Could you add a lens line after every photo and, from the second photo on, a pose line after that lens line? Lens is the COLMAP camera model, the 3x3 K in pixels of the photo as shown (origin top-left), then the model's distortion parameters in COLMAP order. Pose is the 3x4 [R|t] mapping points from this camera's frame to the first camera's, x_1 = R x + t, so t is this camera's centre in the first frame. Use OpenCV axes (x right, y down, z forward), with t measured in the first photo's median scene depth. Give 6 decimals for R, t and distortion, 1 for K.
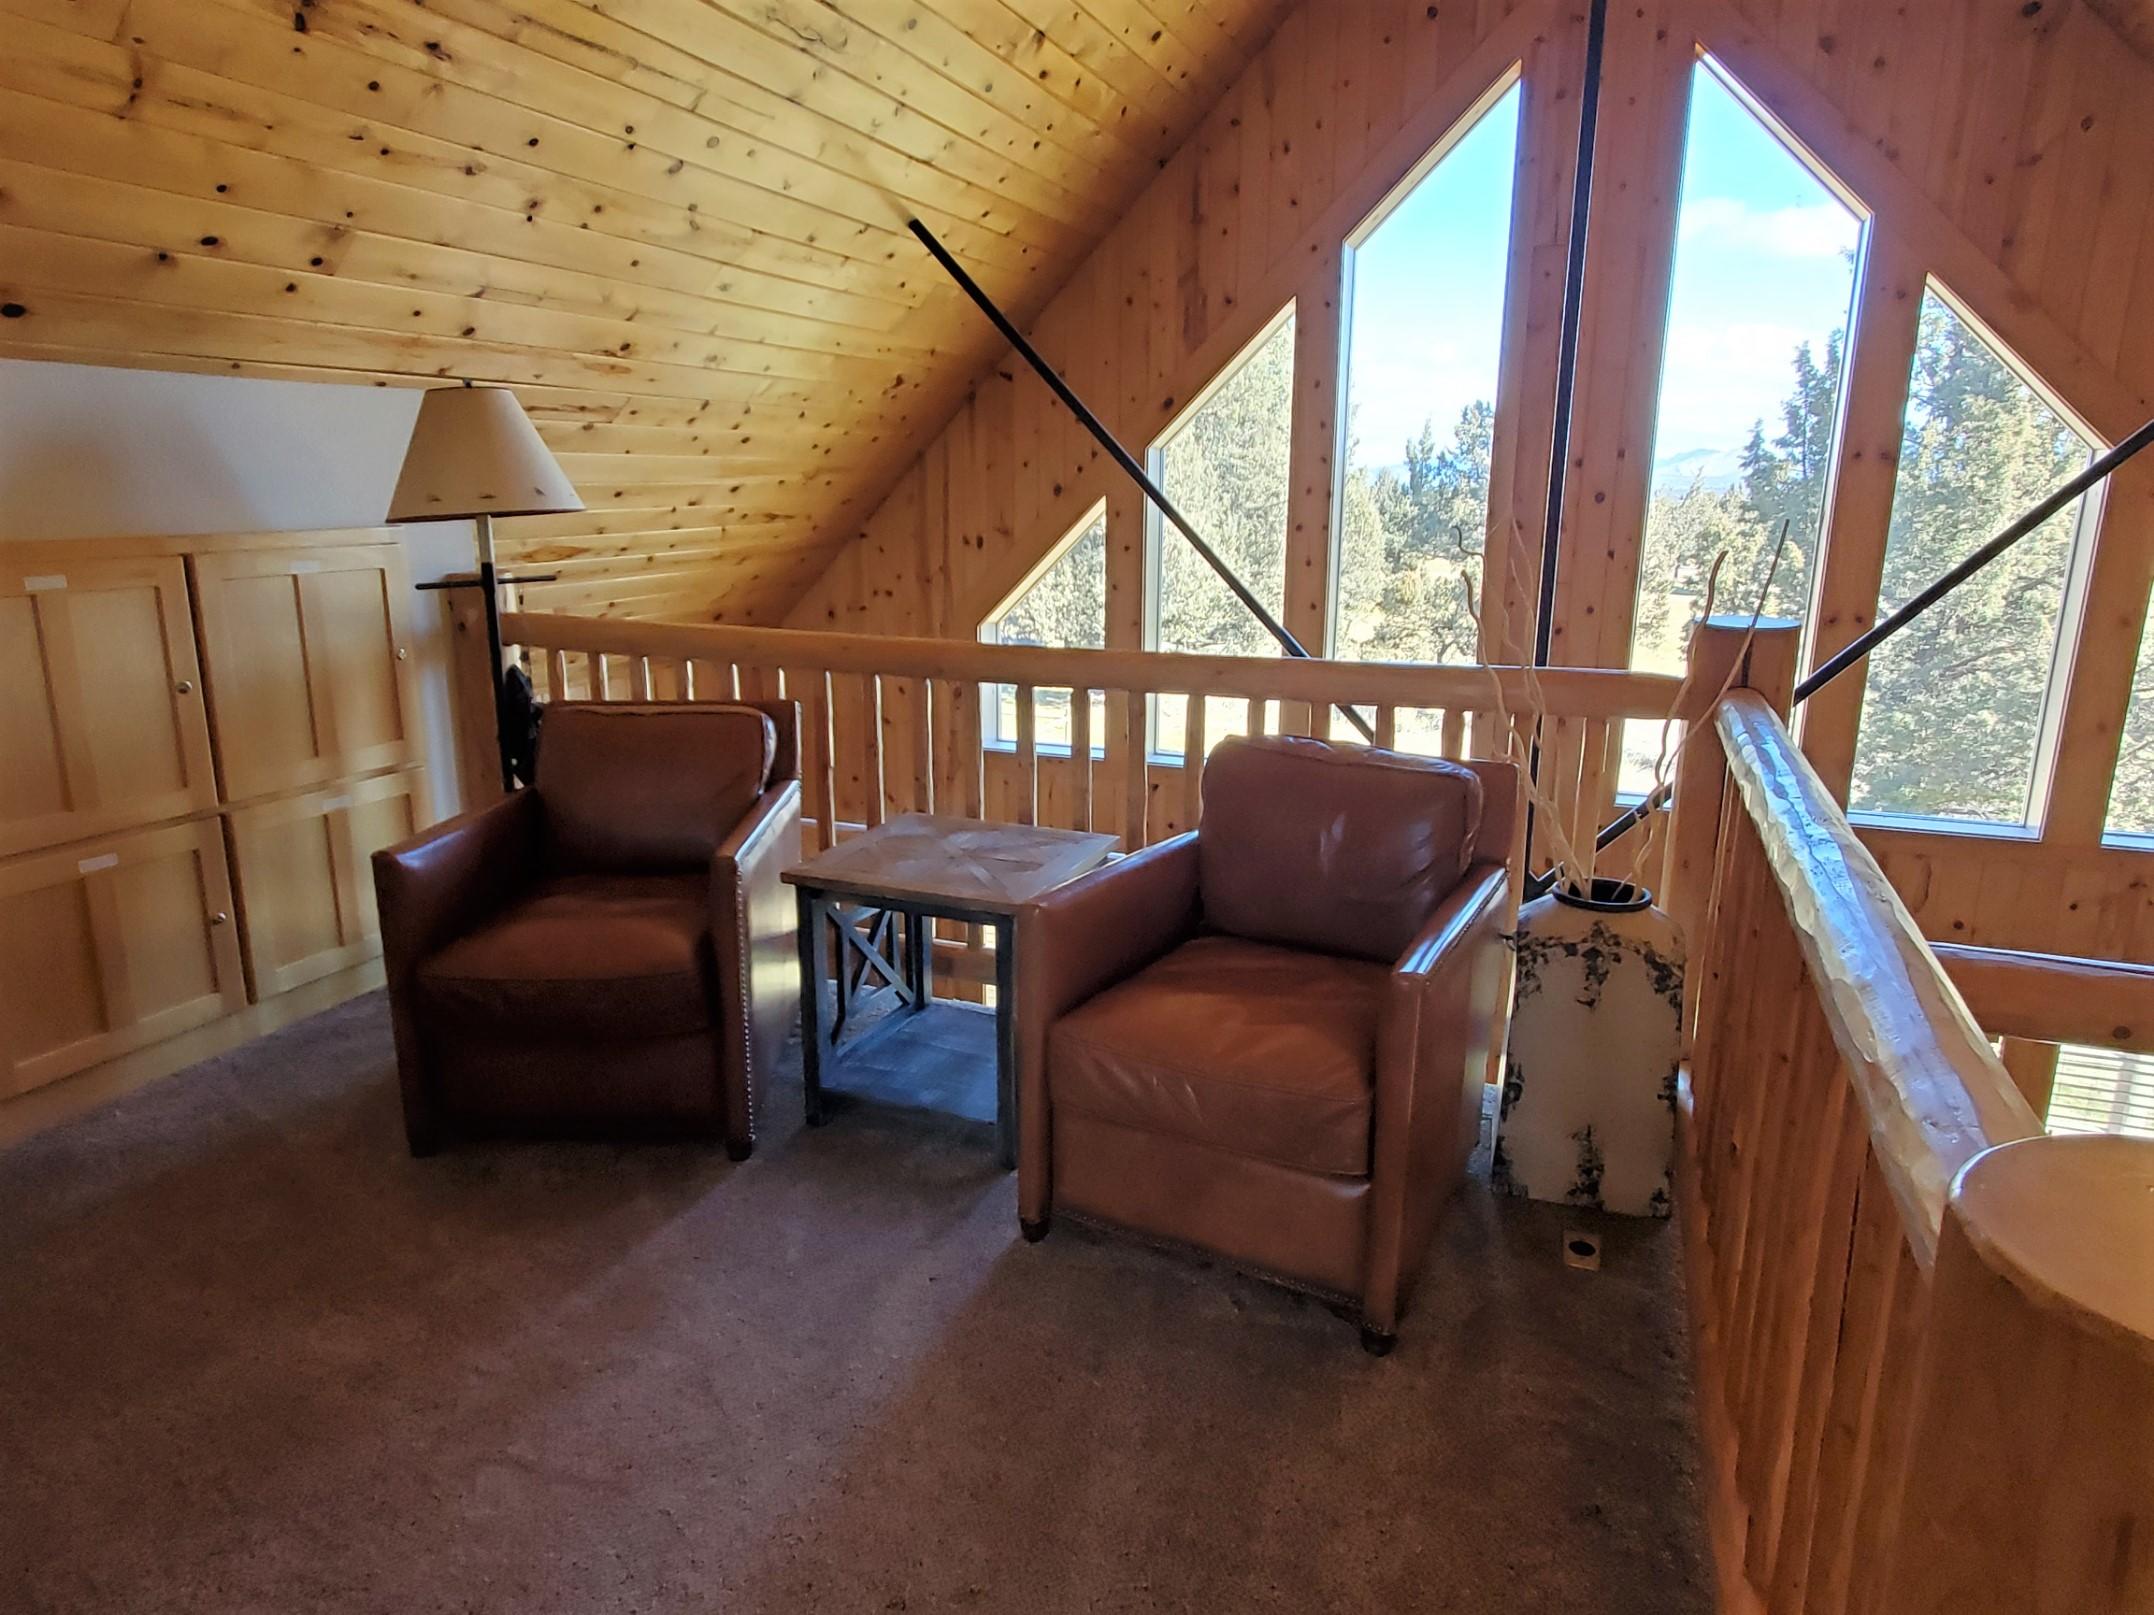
lens RADIAL K [[1342.9, 0, 1071.8], [0, 1342.9, 807.7], [0, 0, 1]] dist [0.002875, 0.007534]
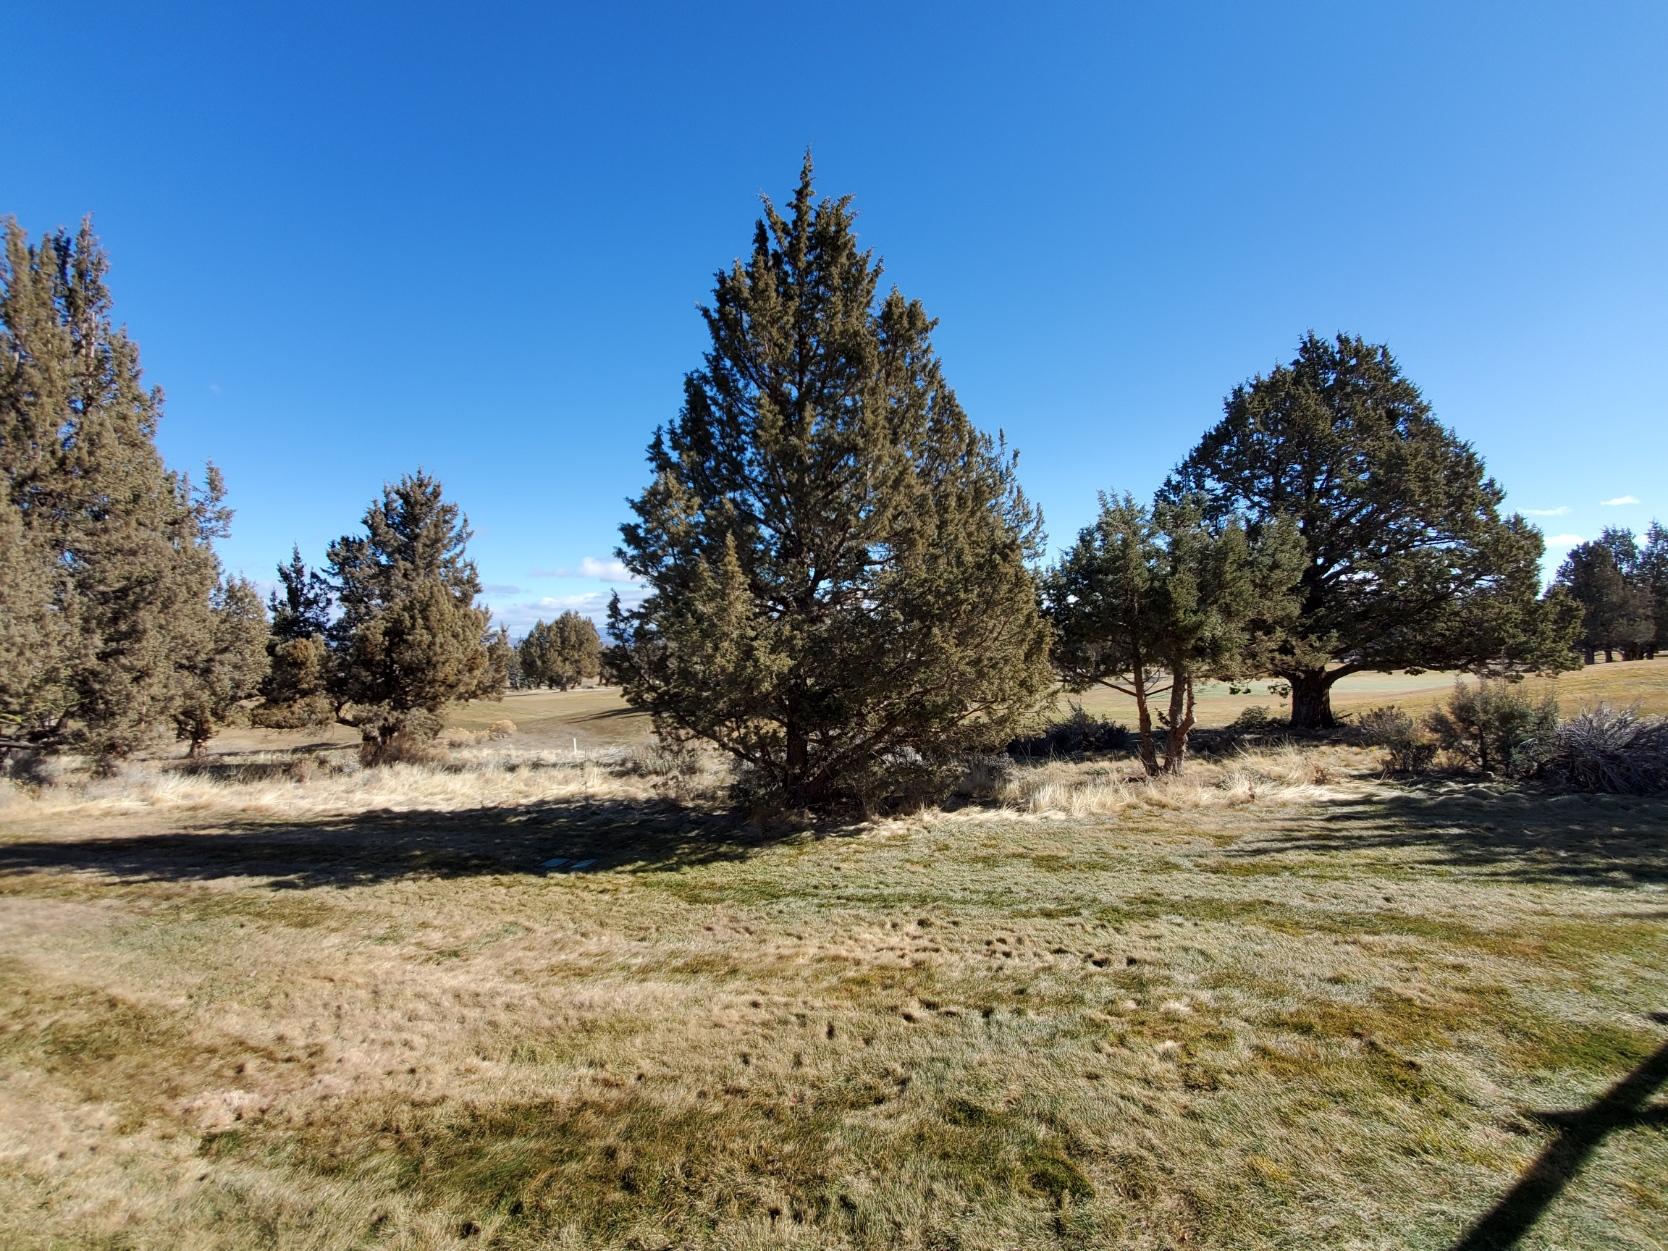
lens RADIAL K [[741.5, 0, 832.1], [0, 741.5, 604.4], [0, 0, 1]] dist [0.001116, 0.003214]
pose [[0.633031, 0.007602, 0.774089, 0.295534], [0.220309, 0.956834, -0.189560, 0.093004], [-0.742115, 0.290536, 0.604031, 1.656165]]
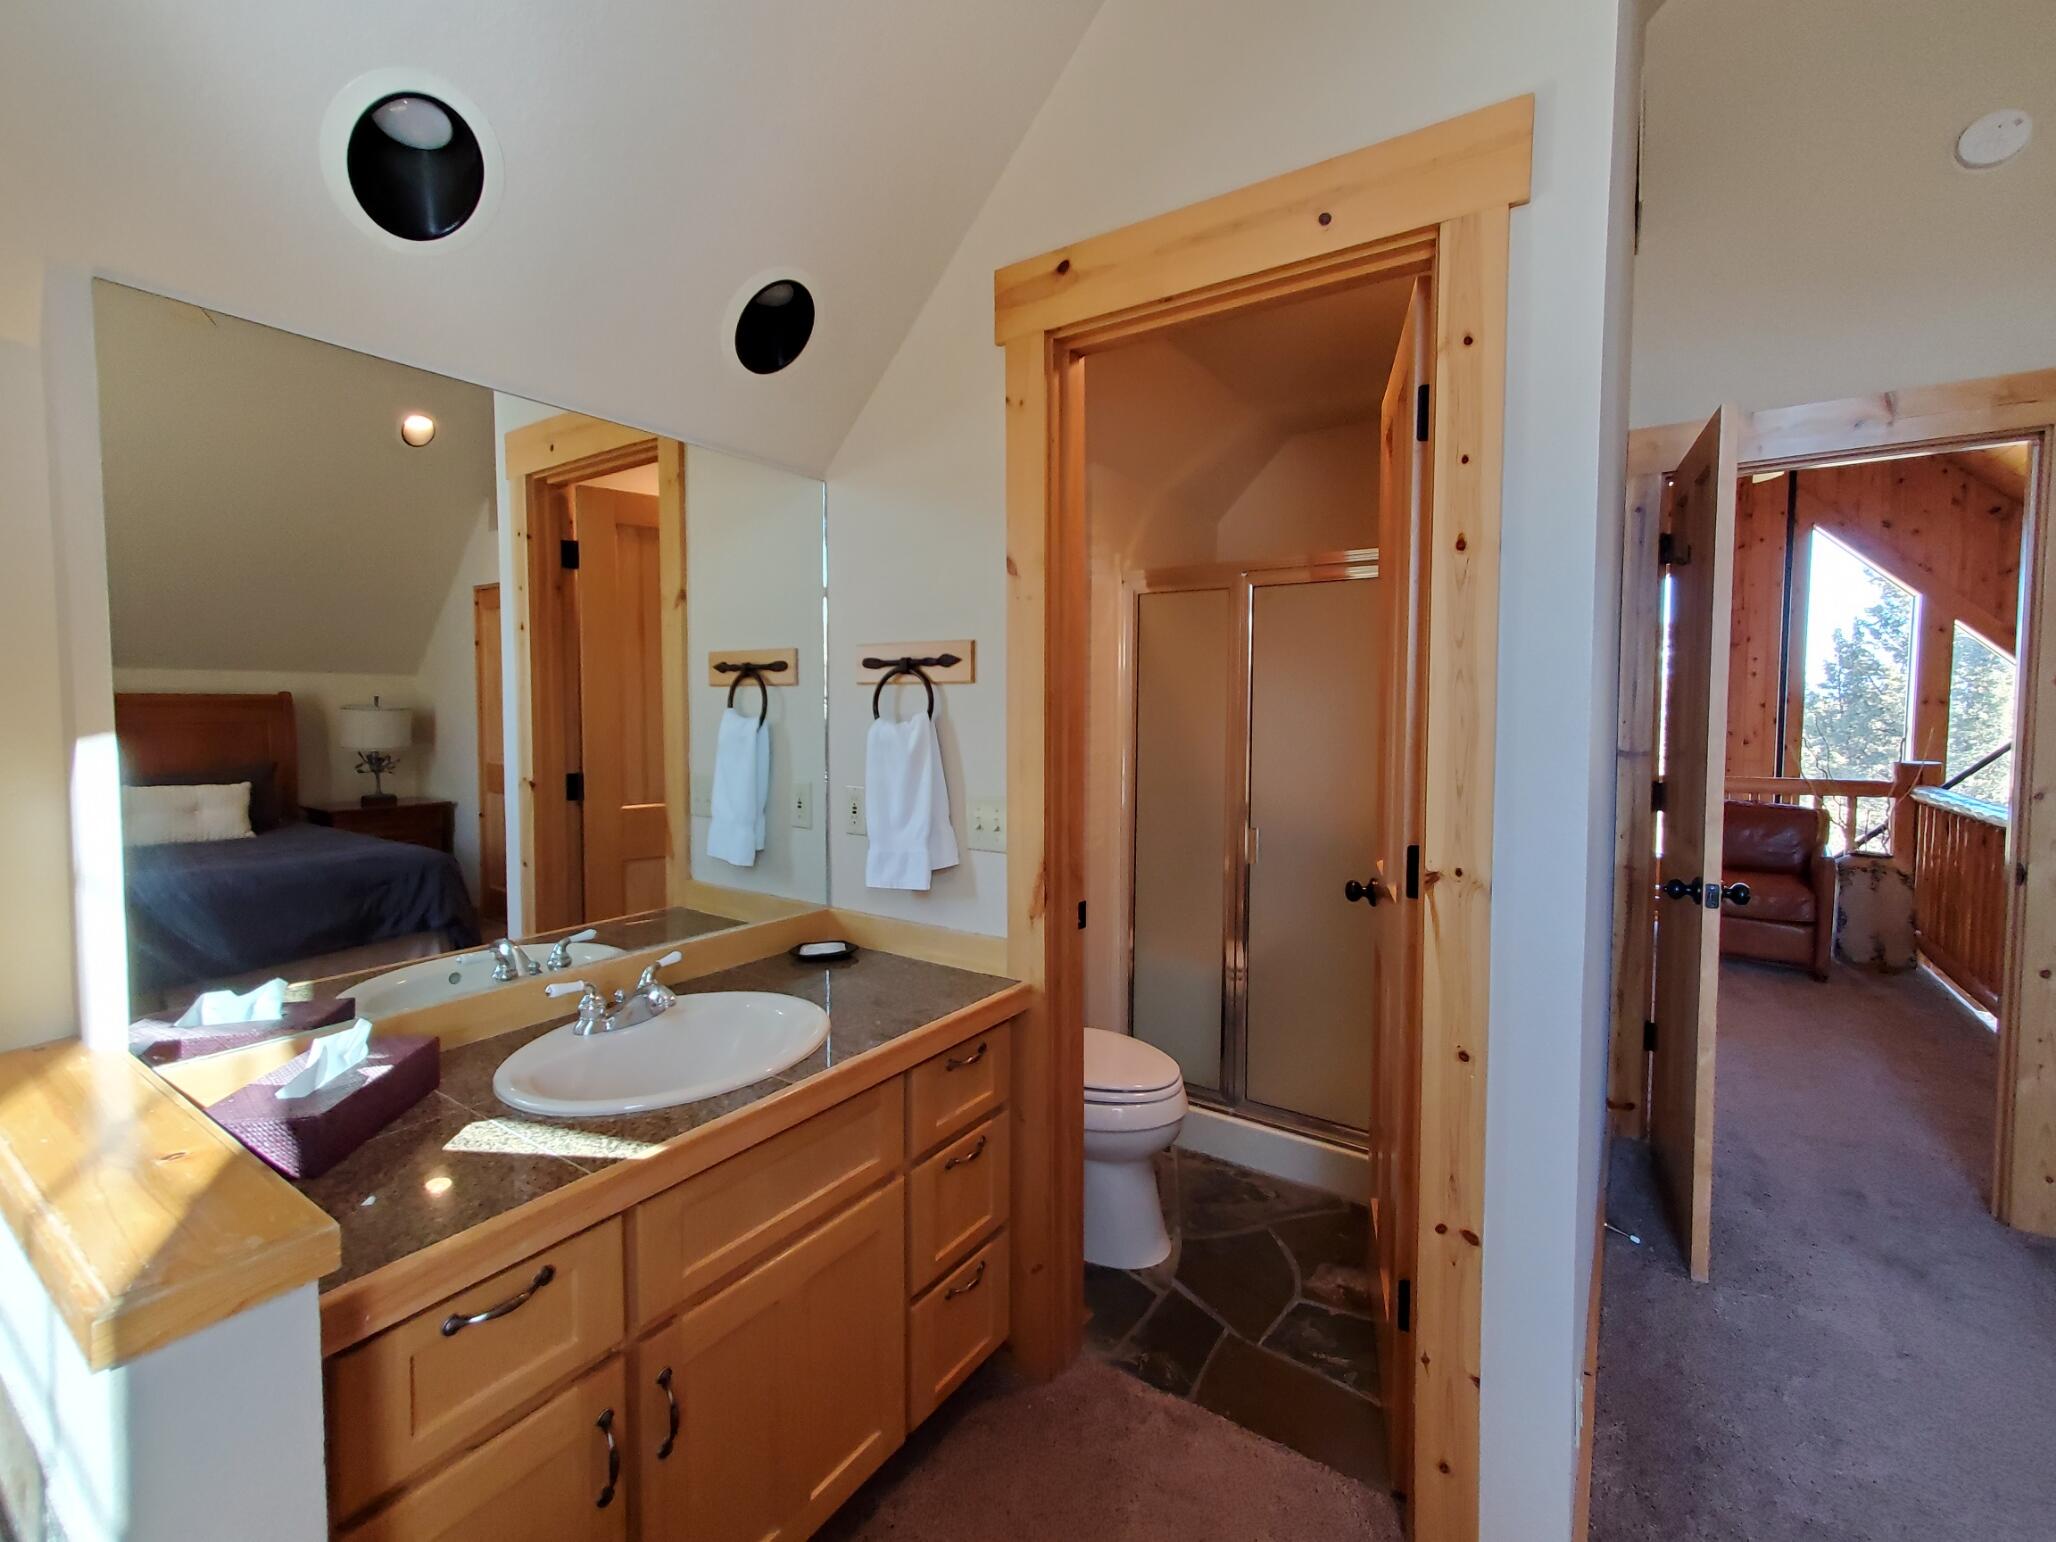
lens RADIAL K [[903.0, 0, 1008.9], [0, 903.0, 750.6], [0, 0, 1]] dist [0.007193, -0.000569]
pose [[0.972563, 0.010937, -0.232382, -0.430645], [-0.054976, 0.981407, -0.183895, 0.137141], [0.226050, 0.191625, 0.955082, -0.598292]]
